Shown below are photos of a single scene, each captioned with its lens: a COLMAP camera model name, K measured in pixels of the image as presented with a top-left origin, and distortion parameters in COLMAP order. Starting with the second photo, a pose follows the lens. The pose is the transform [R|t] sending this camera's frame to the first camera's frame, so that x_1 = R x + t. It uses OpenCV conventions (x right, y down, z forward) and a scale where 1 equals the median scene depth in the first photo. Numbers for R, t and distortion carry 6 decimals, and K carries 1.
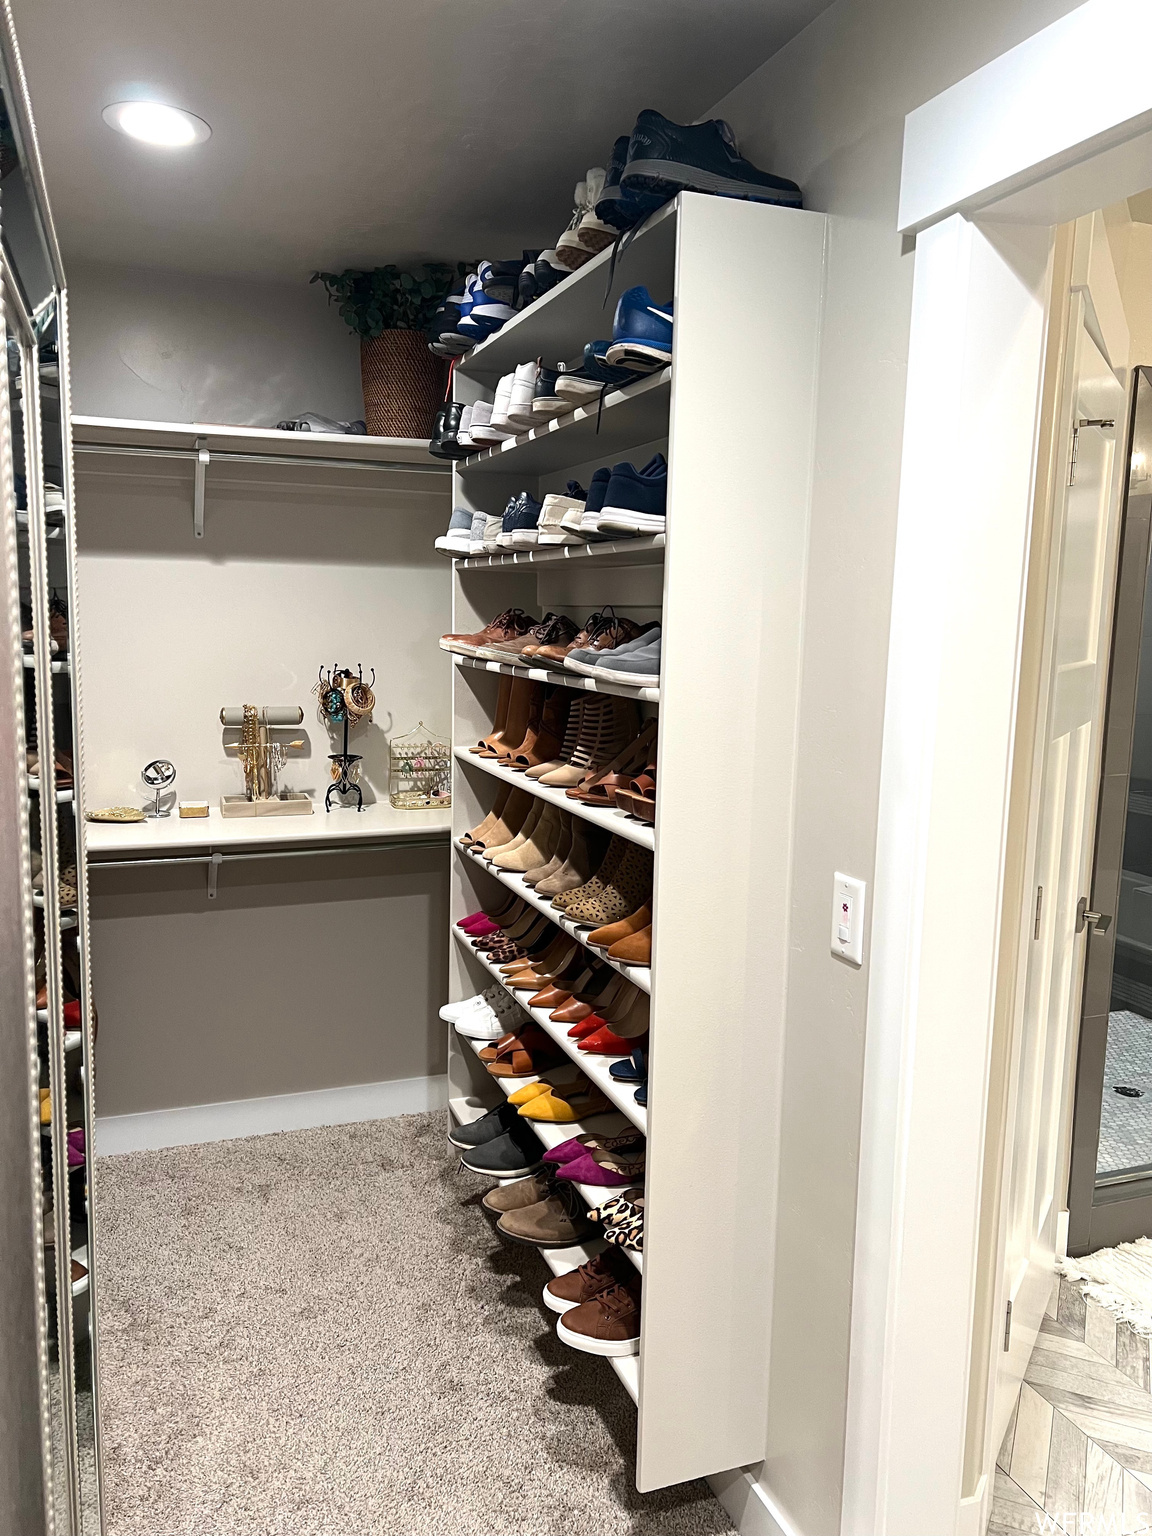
lens RADIAL K [[1143.1, 0, 567.8], [0, 1143.1, 769.9], [0, 0, 1]] dist [0.062065, -0.076019]
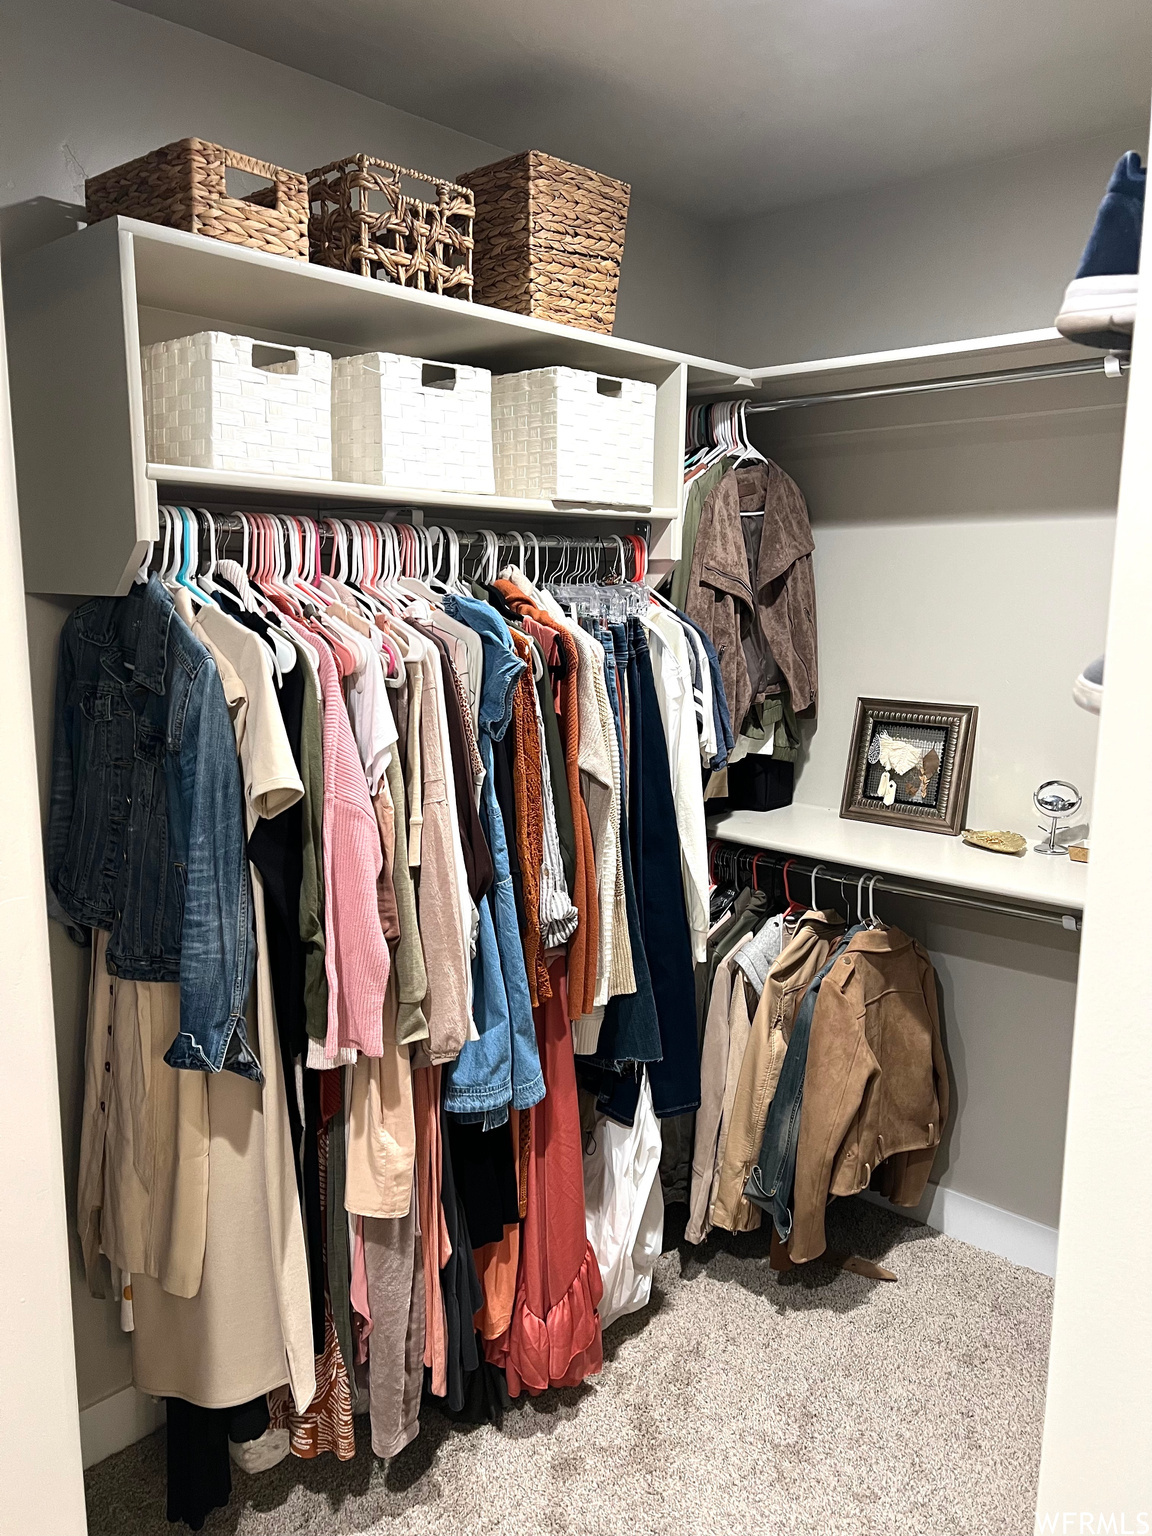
lens RADIAL K [[1143.1, 0, 567.8], [0, 1143.1, 769.9], [0, 0, 1]] dist [0.062065, -0.076019]
pose [[0.437542, 0.124364, -0.890557, 0.183468], [-0.117457, 0.989809, 0.080516, -0.038410], [0.891494, 0.069374, 0.447690, 0.357022]]
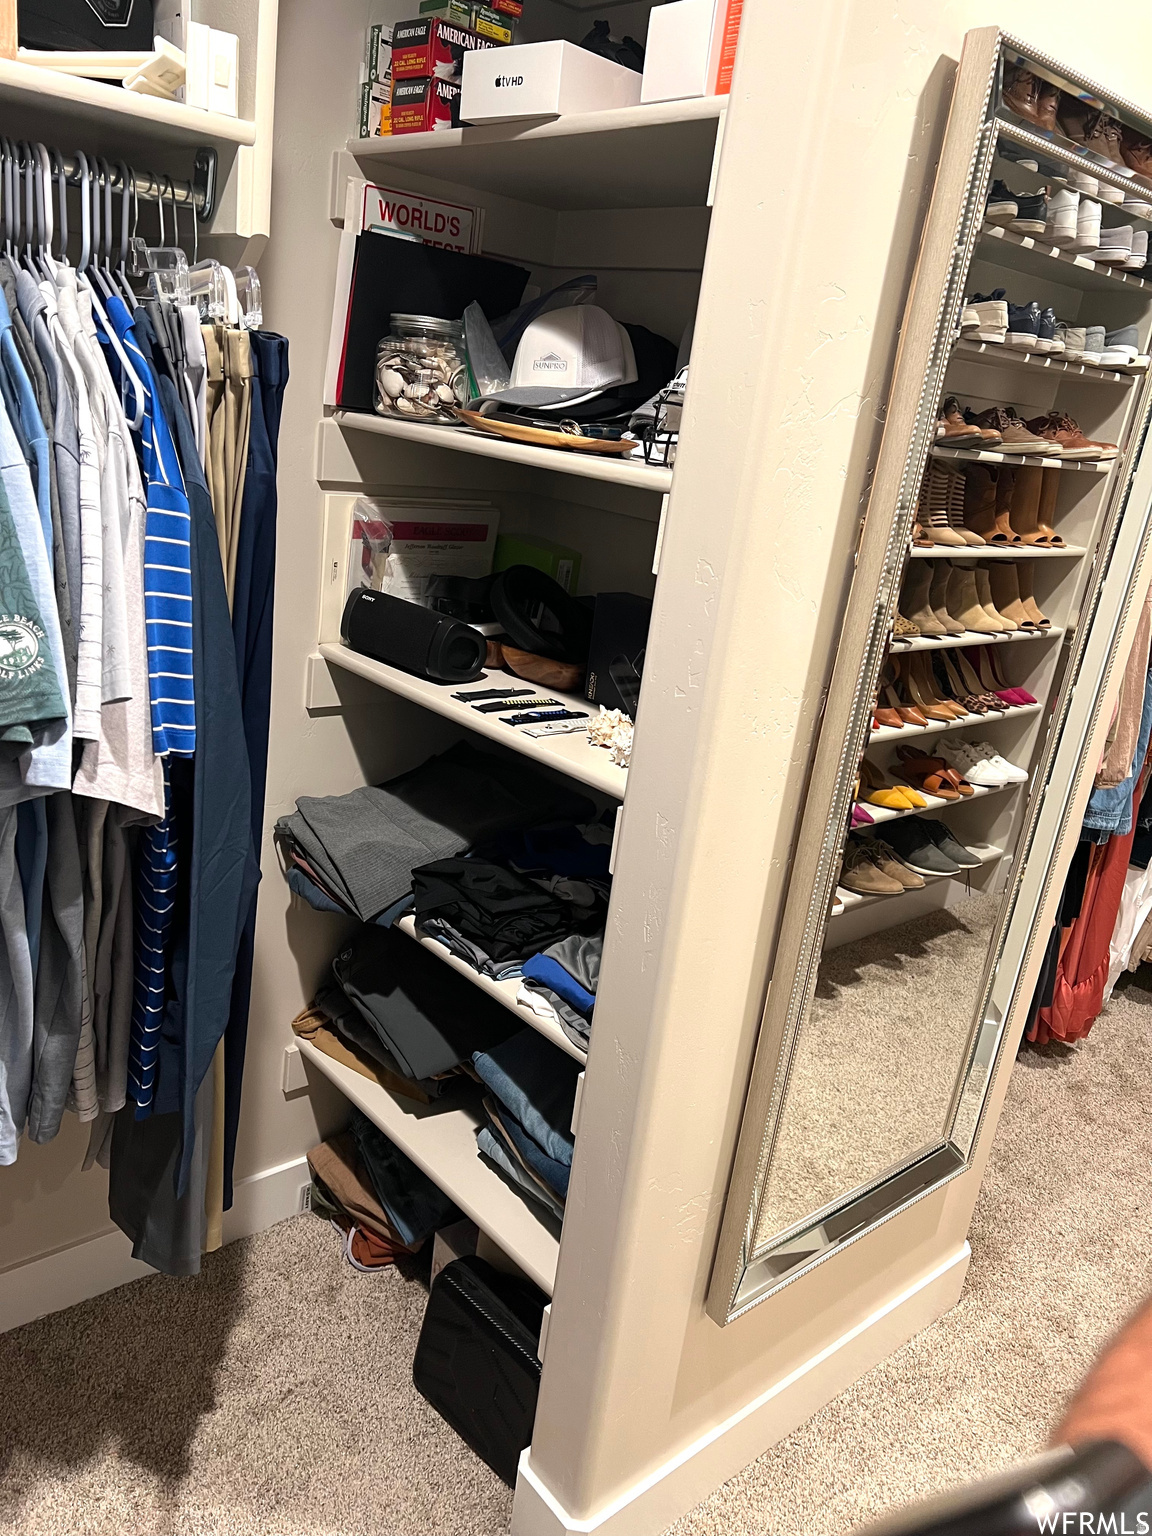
lens RADIAL K [[1143.1, 0, 567.8], [0, 1143.1, 769.9], [0, 0, 1]] dist [0.062065, -0.076019]
pose [[0.345465, 0.309163, -0.886043, 0.243310], [-0.238546, 0.942091, 0.235712, 0.043342], [0.907607, 0.129932, 0.399209, -0.080105]]
